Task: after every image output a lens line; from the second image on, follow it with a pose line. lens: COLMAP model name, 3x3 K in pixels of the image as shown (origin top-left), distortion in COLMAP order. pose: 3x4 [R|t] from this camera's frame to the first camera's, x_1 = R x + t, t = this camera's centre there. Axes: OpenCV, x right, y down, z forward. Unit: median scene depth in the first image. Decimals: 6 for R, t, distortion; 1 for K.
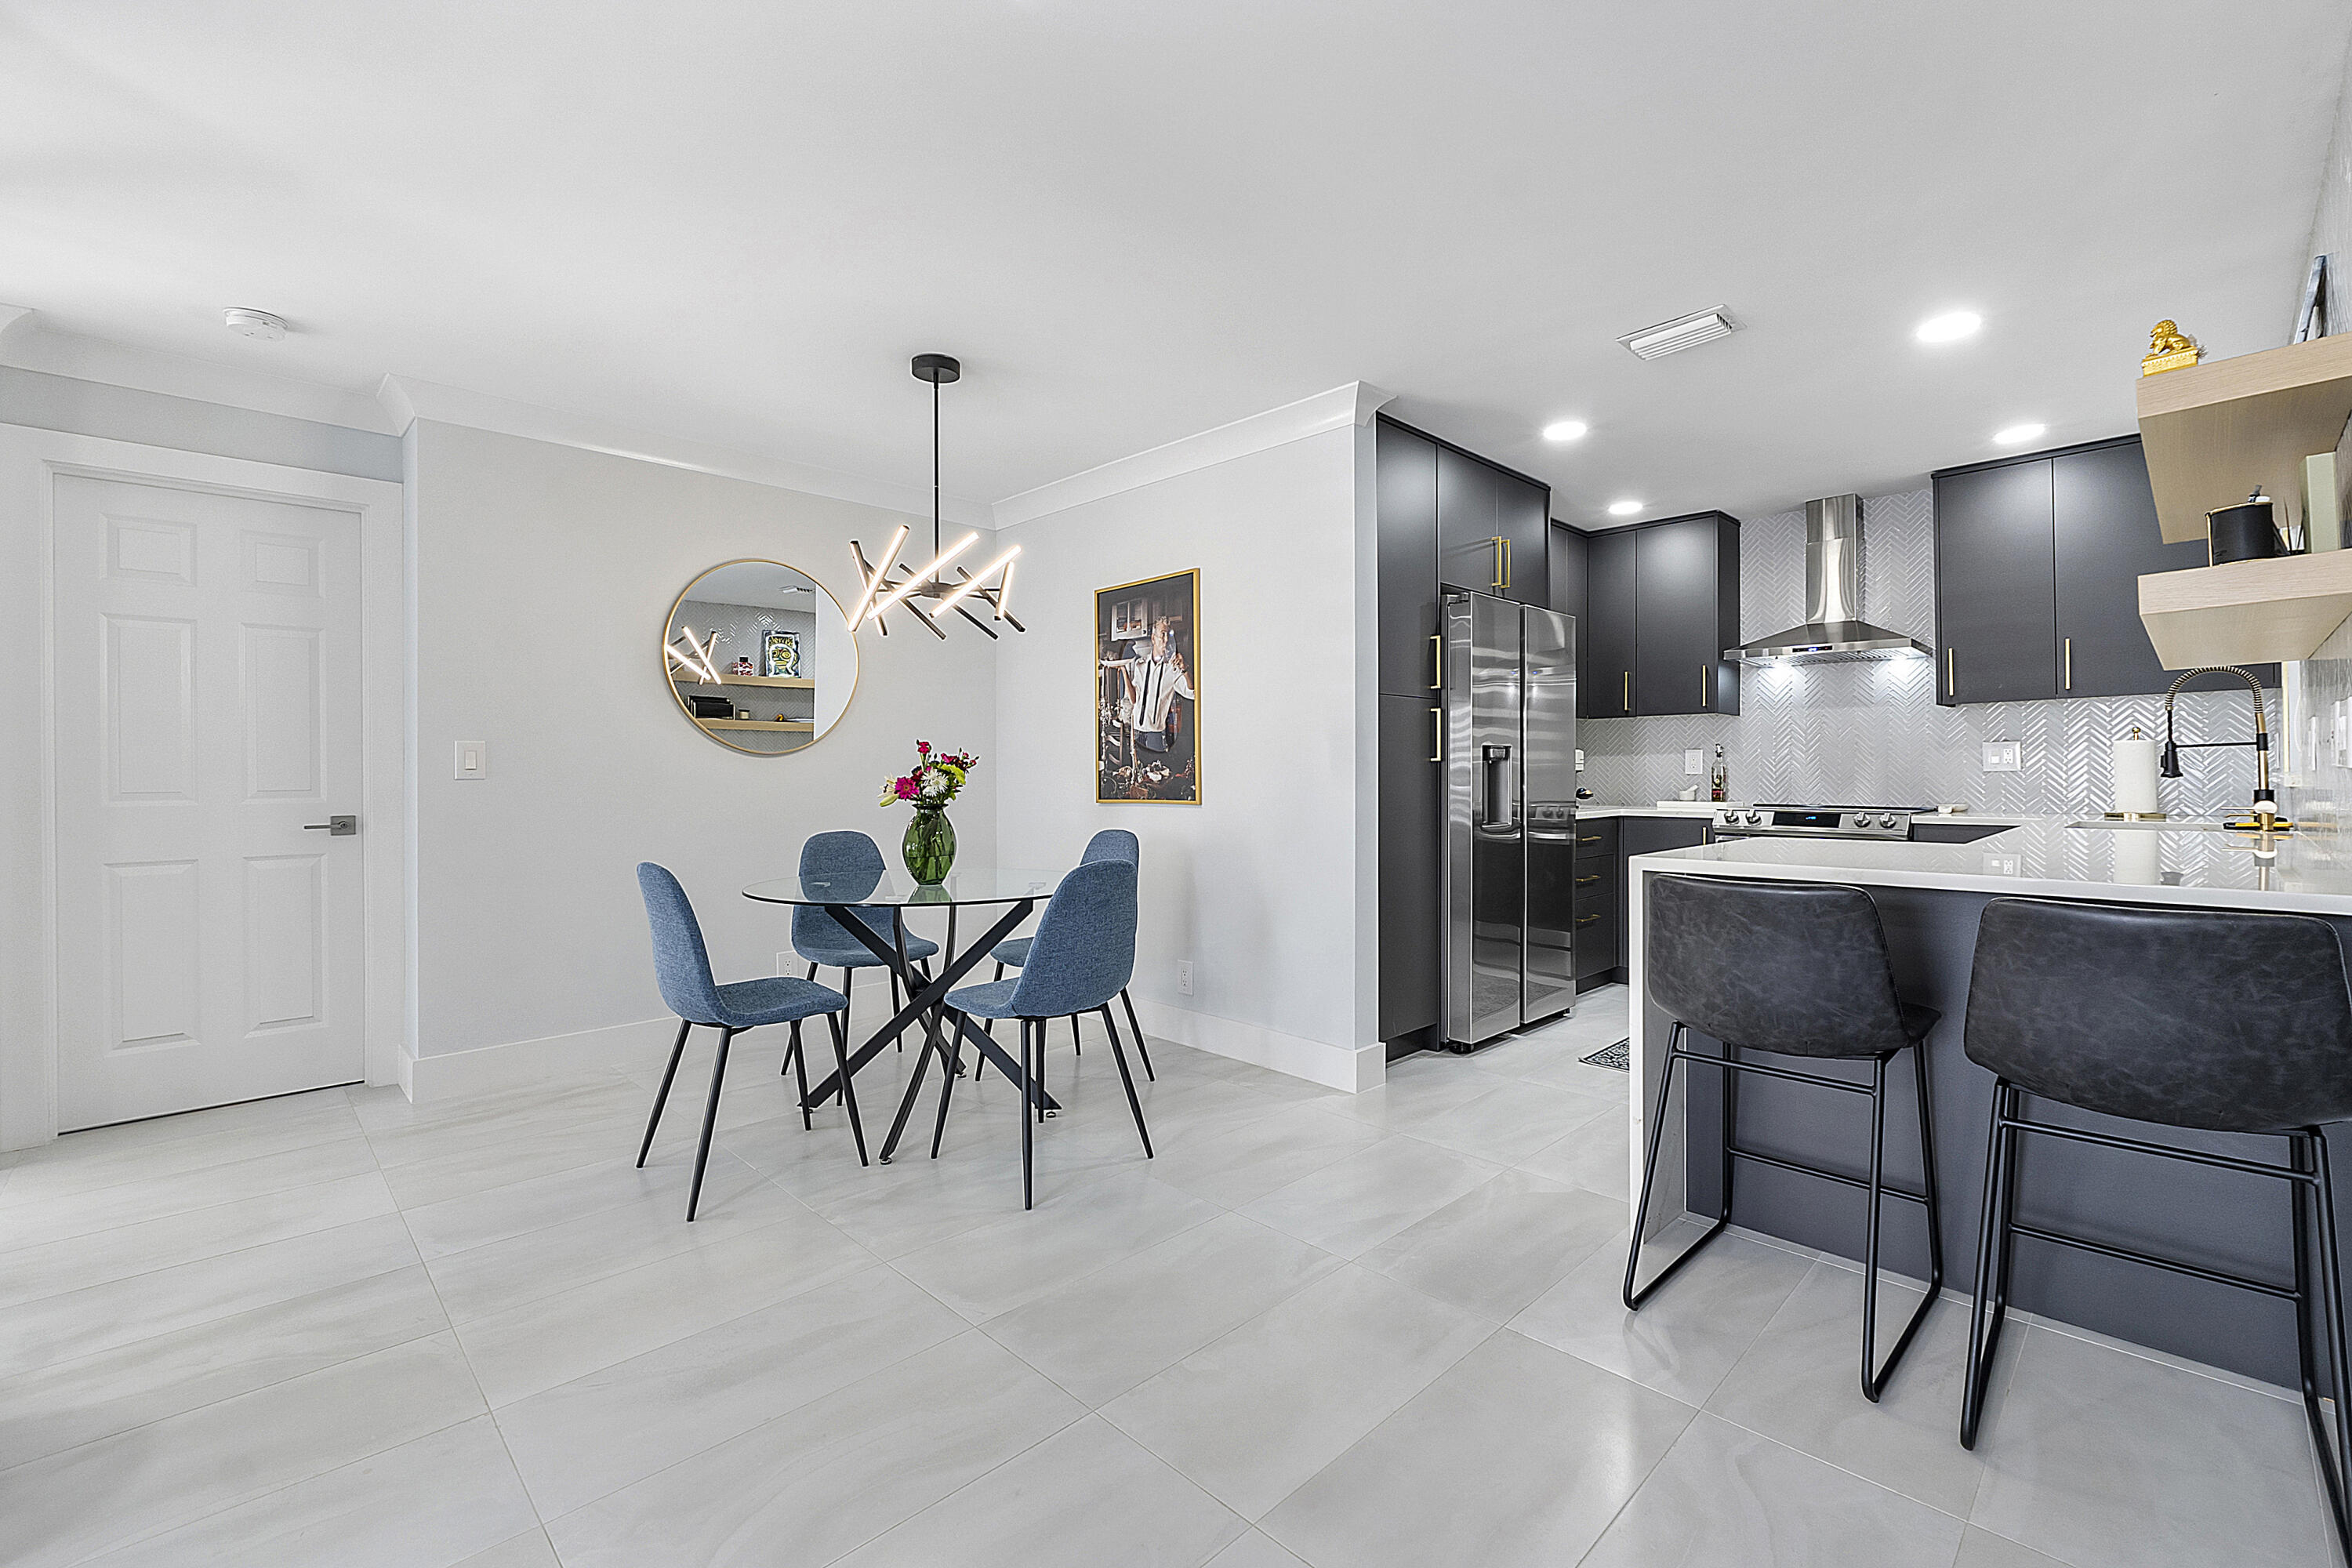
lens RADIAL K [[997.7, 0, 1180.7], [0, 997.7, 779.3], [0, 0, 1]] dist [-0.004995, -0.000553]
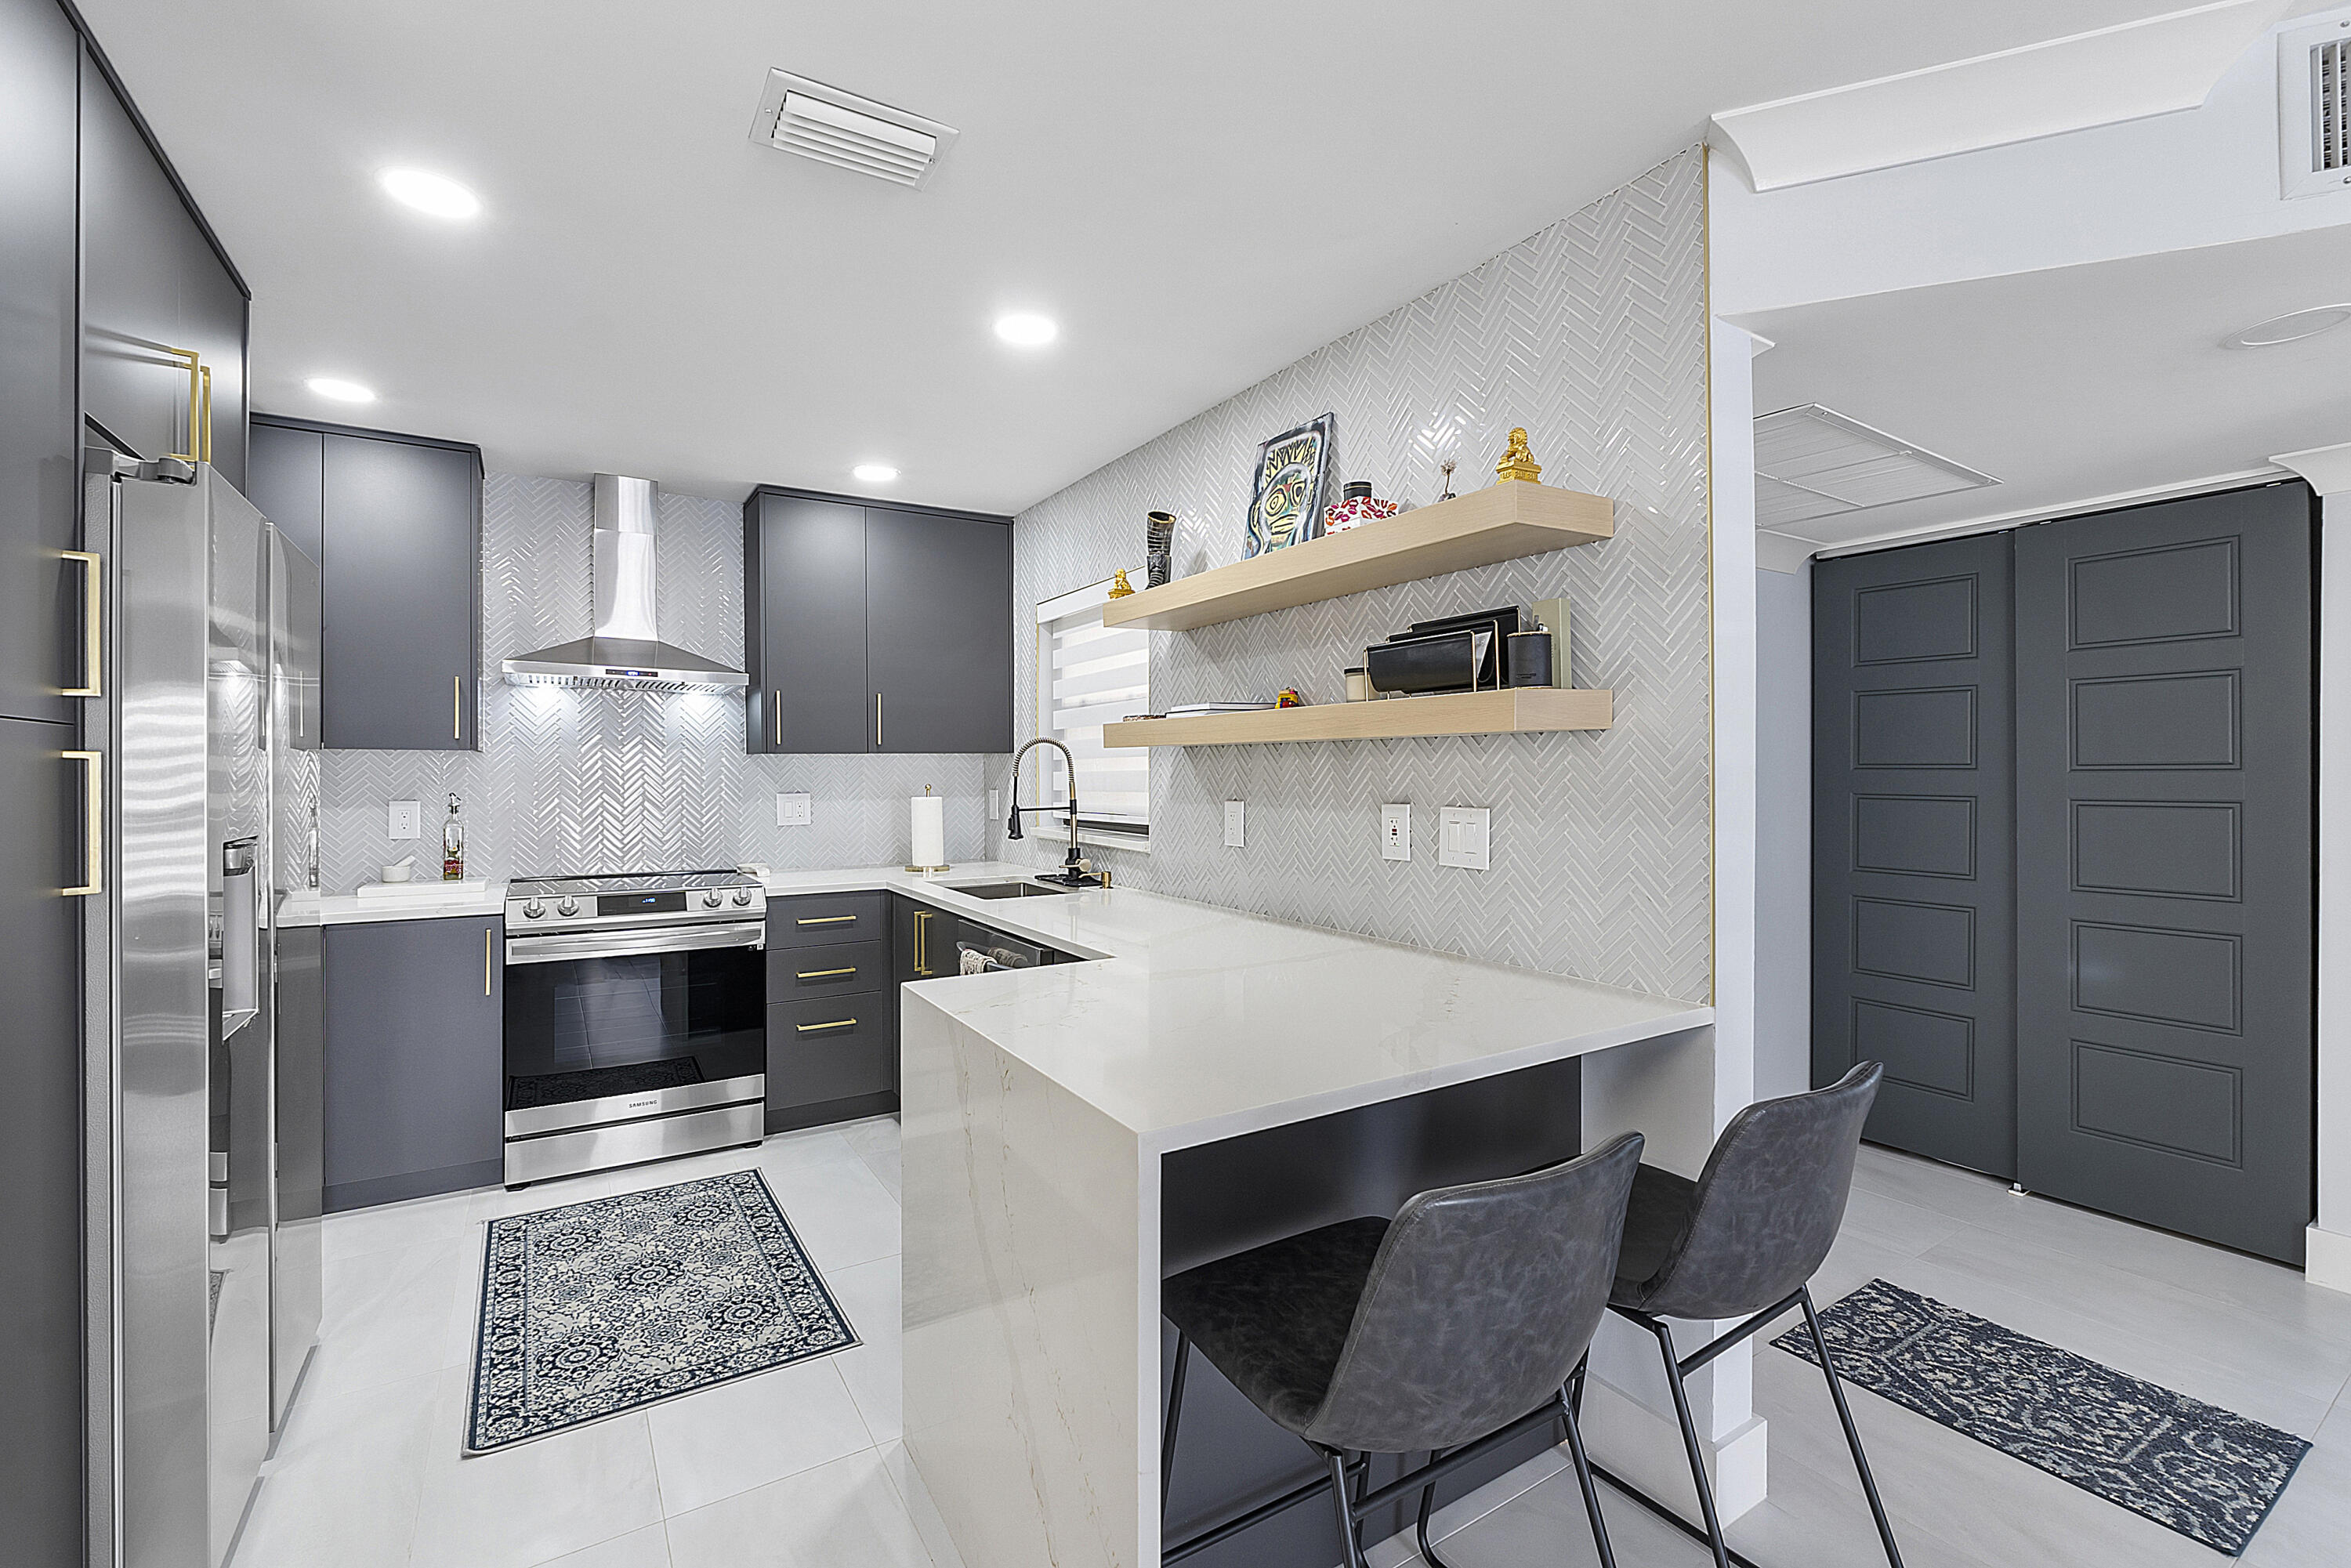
lens RADIAL K [[997.2, 0, 1175.6], [0, 997.2, 777.1], [0, 0, 1]] dist [-0.004995, -0.000553]
pose [[0.208555, 0.000201, 0.978011, -0.012249], [0.007336, 0.999972, -0.001770, -0.049346], [-0.977983, 0.007544, 0.208547, 0.458420]]
